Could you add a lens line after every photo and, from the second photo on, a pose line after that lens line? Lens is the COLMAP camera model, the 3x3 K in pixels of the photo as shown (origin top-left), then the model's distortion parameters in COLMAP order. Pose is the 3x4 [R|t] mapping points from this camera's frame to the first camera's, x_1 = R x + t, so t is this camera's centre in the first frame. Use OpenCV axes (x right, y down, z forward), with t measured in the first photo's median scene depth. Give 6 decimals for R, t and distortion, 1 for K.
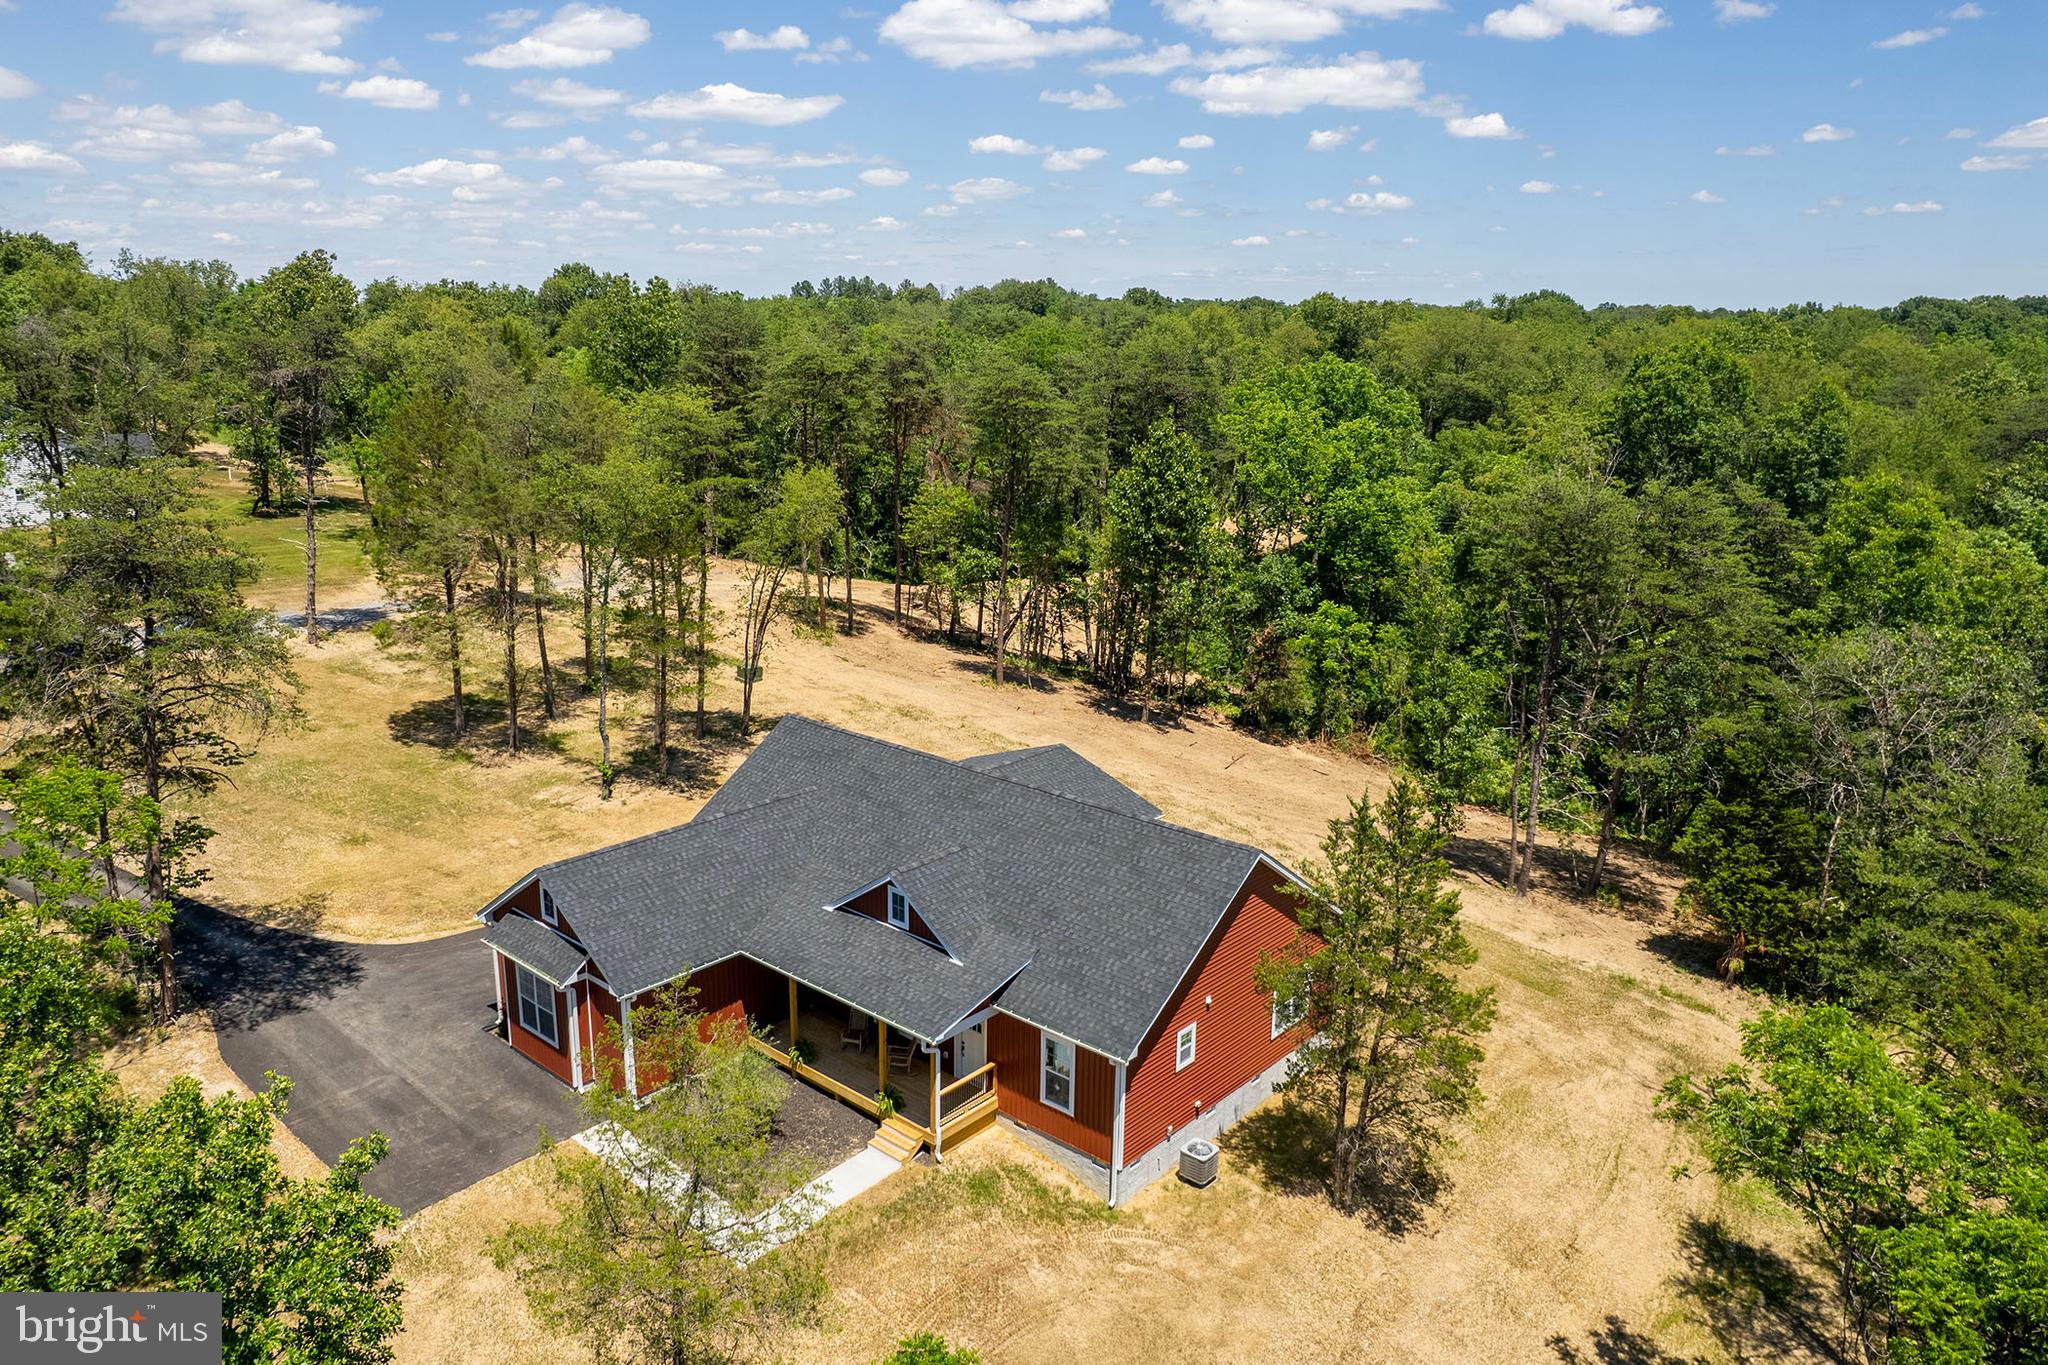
lens RADIAL K [[1426.9, 0, 984.6], [0, 1426.9, 672.8], [0, 0, 1]] dist [-0.050101, 0.003574]
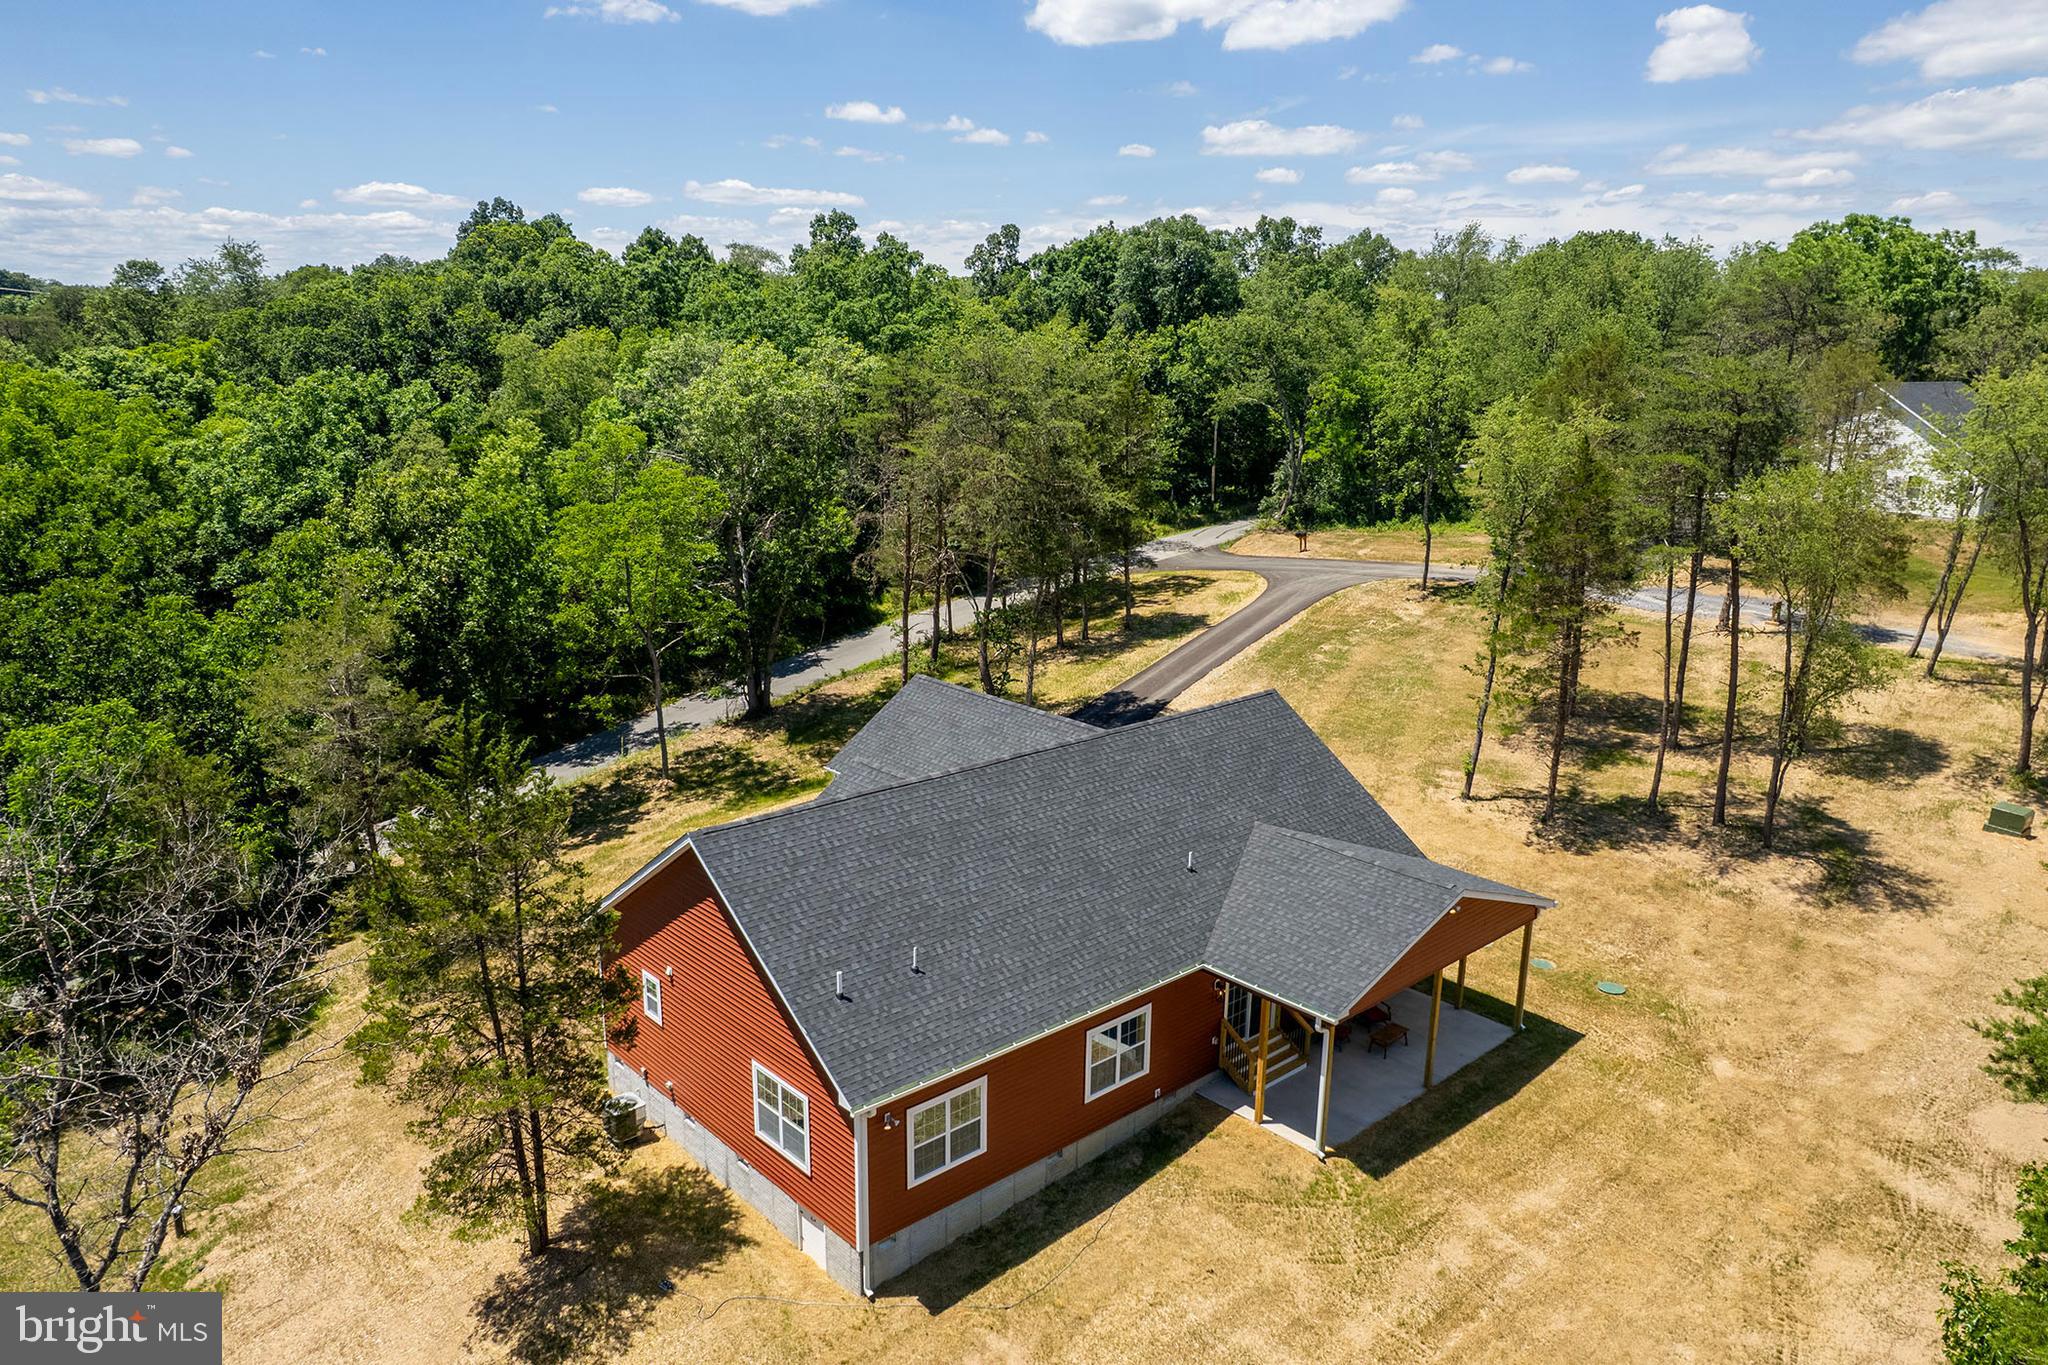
lens RADIAL K [[1419.0, 0, 1081.8], [0, 1419.0, 704.7], [0, 0, 1]] dist [-0.076269, 0.060619]
pose [[-0.059040, 0.243419, -0.968123, 0.858306], [-0.265633, 0.931018, 0.250289, -0.178623], [0.962265, 0.271942, 0.009693, 1.115481]]
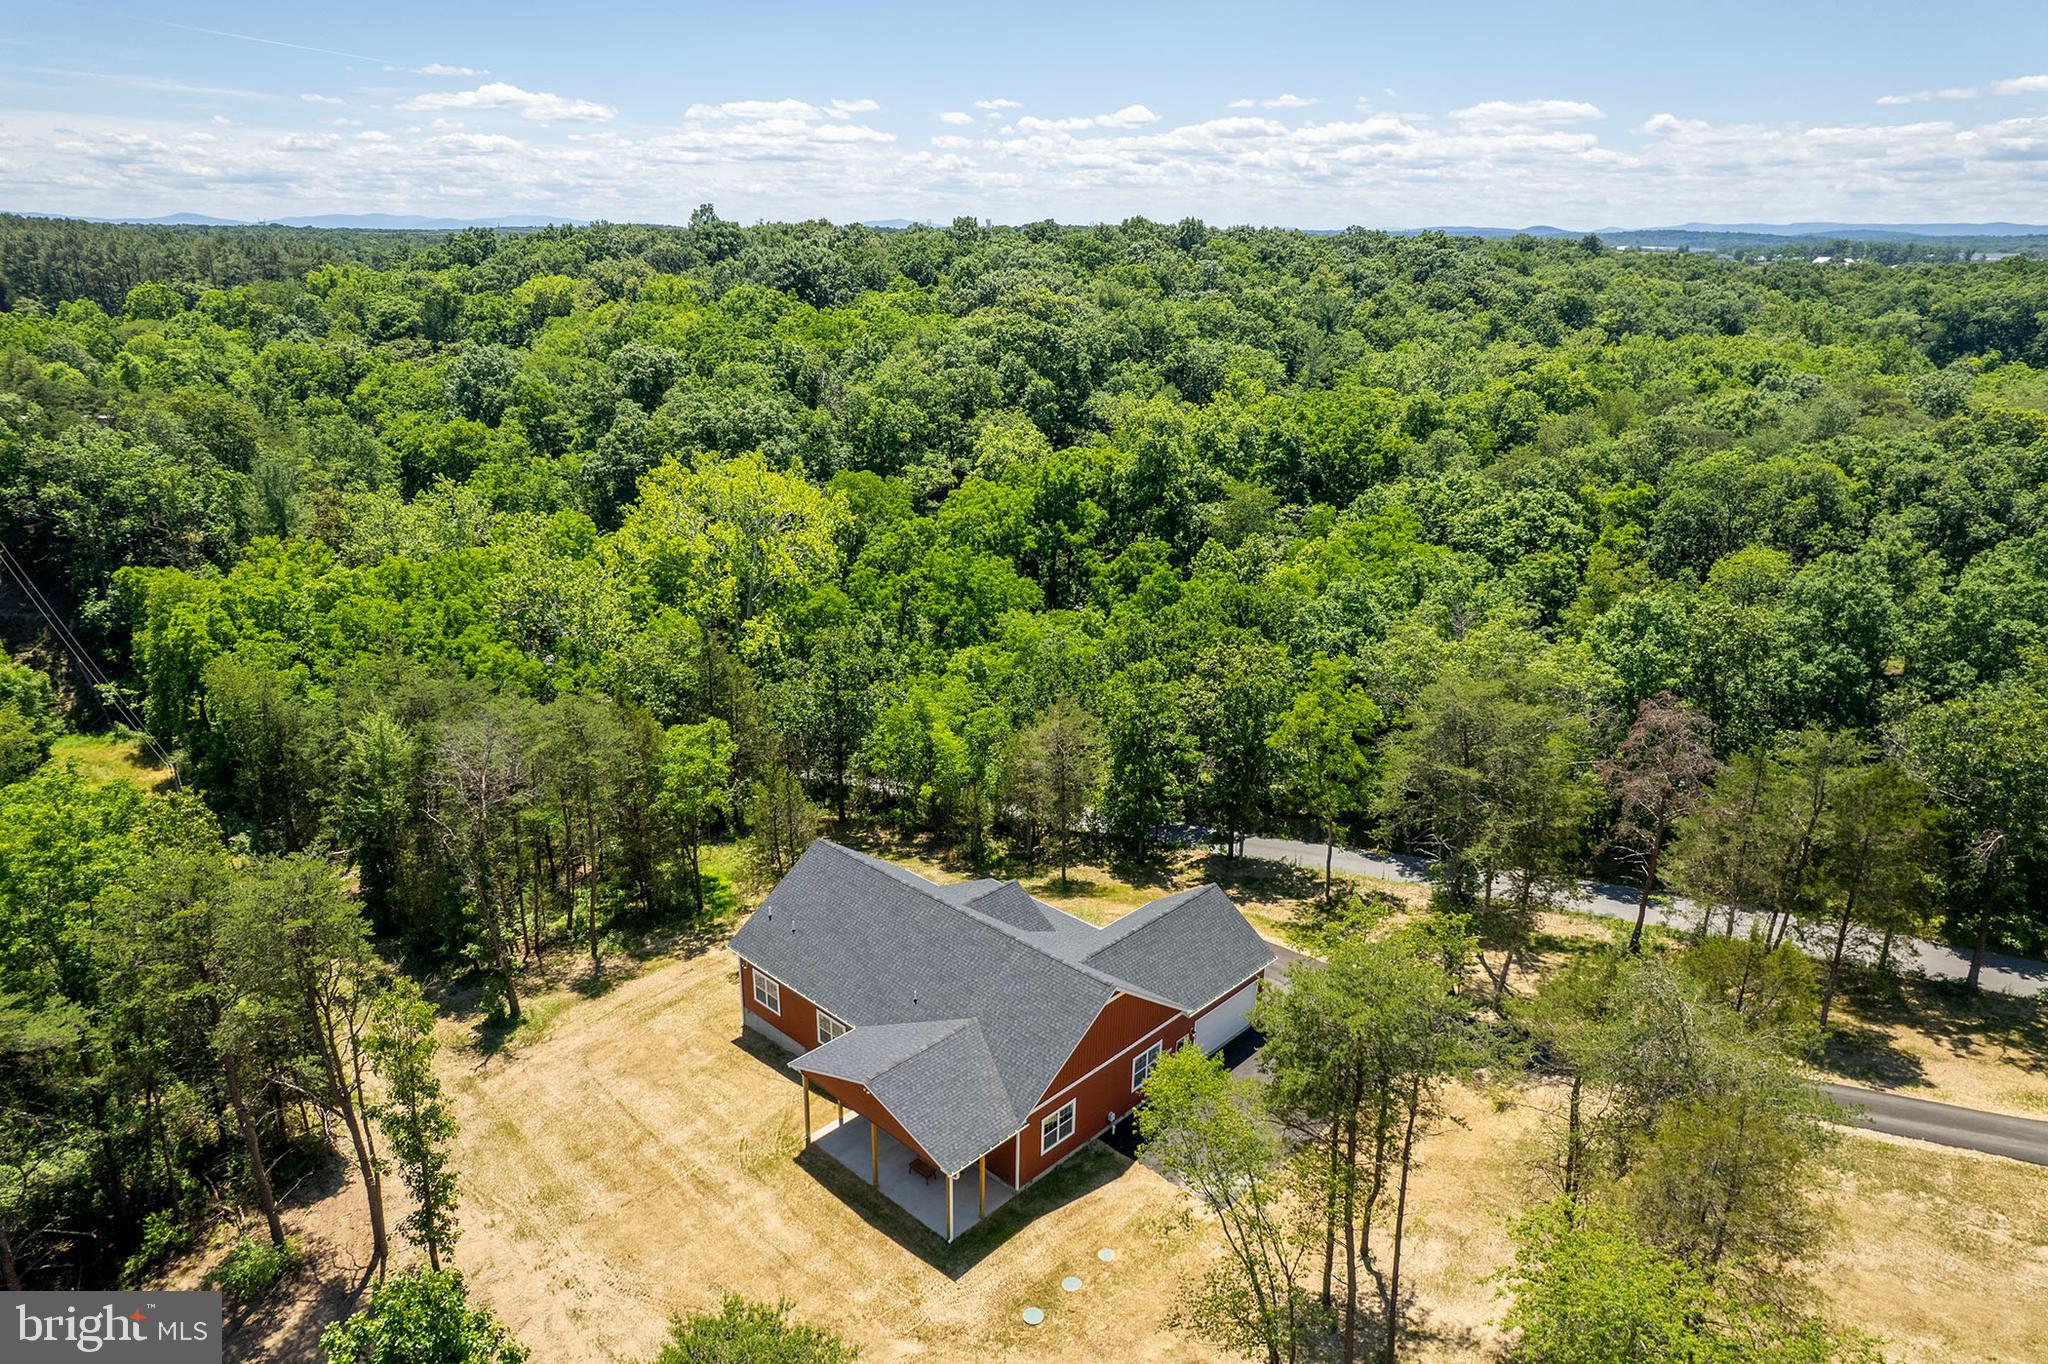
lens RADIAL K [[1324.2, 0, 958.9], [0, 1324.2, 704.7], [0, 0, 1]] dist [-0.074107, 0.063662]
pose [[-0.999041, -0.028164, 0.033532, -0.047771], [-0.004624, 0.829307, 0.558774, -0.948577], [-0.043546, 0.558083, -0.828641, 2.218895]]
